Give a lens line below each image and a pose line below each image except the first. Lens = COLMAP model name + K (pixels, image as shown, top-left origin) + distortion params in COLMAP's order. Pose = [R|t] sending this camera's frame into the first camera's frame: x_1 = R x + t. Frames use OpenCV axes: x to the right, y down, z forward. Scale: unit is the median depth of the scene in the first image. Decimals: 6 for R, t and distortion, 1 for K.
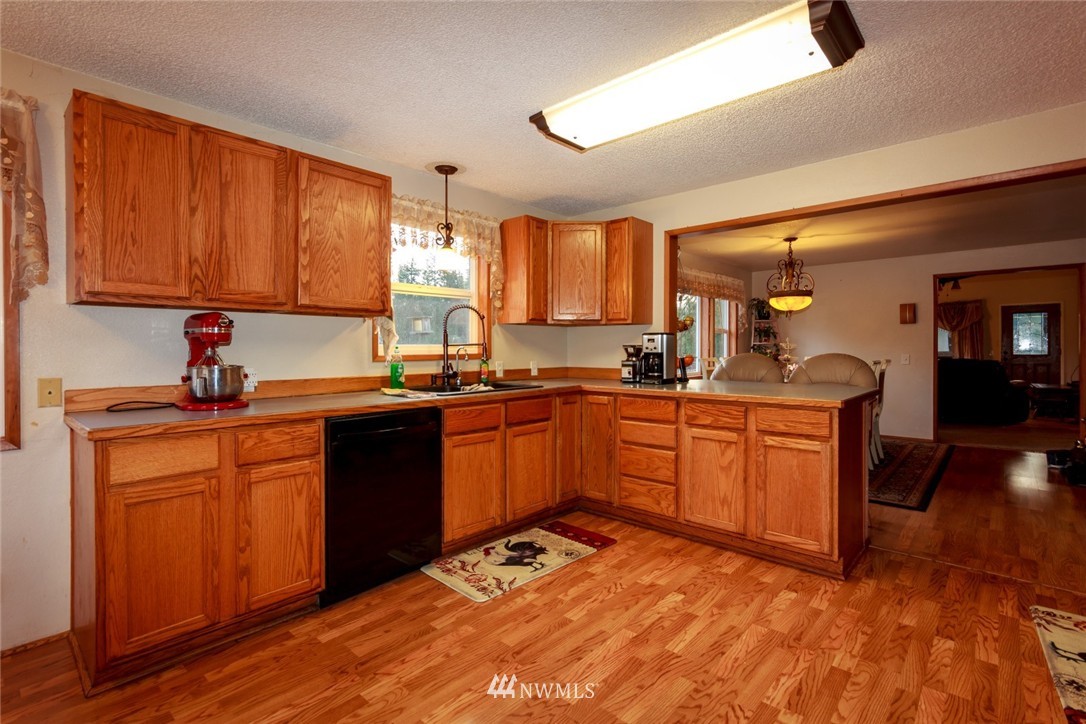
lens RADIAL K [[531.8, 0, 562.8], [0, 531.8, 353.2], [0, 0, 1]] dist [0.001931, 0.000549]
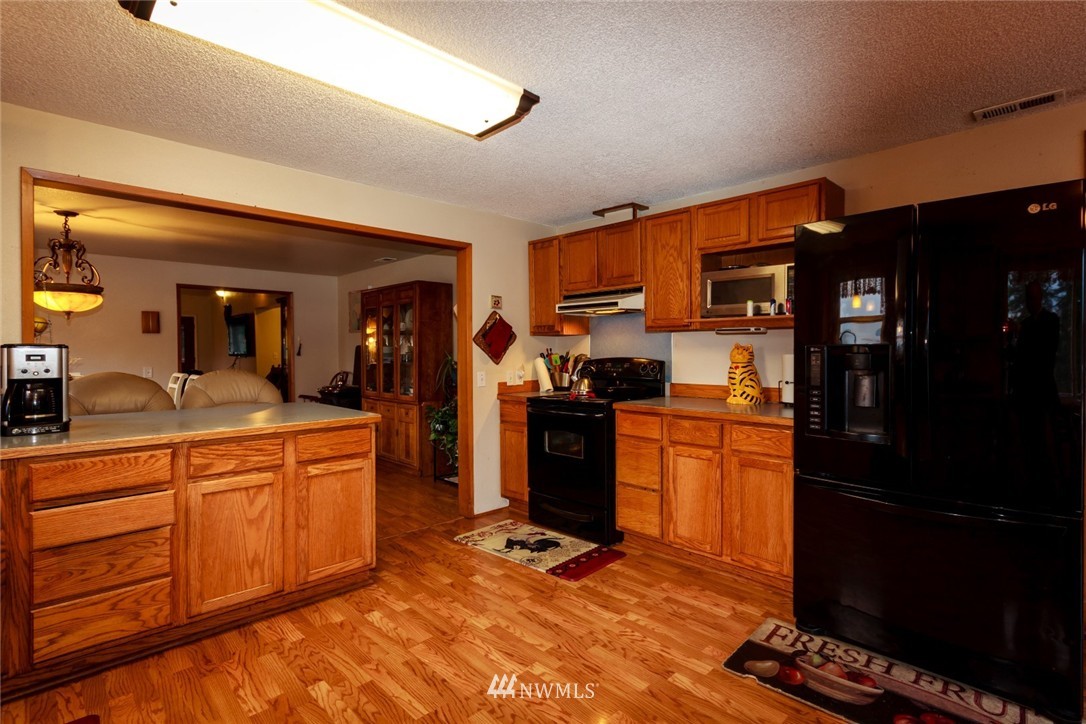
lens RADIAL K [[531.8, 0, 562.8], [0, 531.8, 353.2], [0, 0, 1]] dist [0.001931, 0.000549]
pose [[0.050809, -0.001286, 0.998708, -0.489957], [0.009338, 0.999956, 0.000812, -0.030952], [-0.998665, 0.009285, 0.050818, 0.526161]]
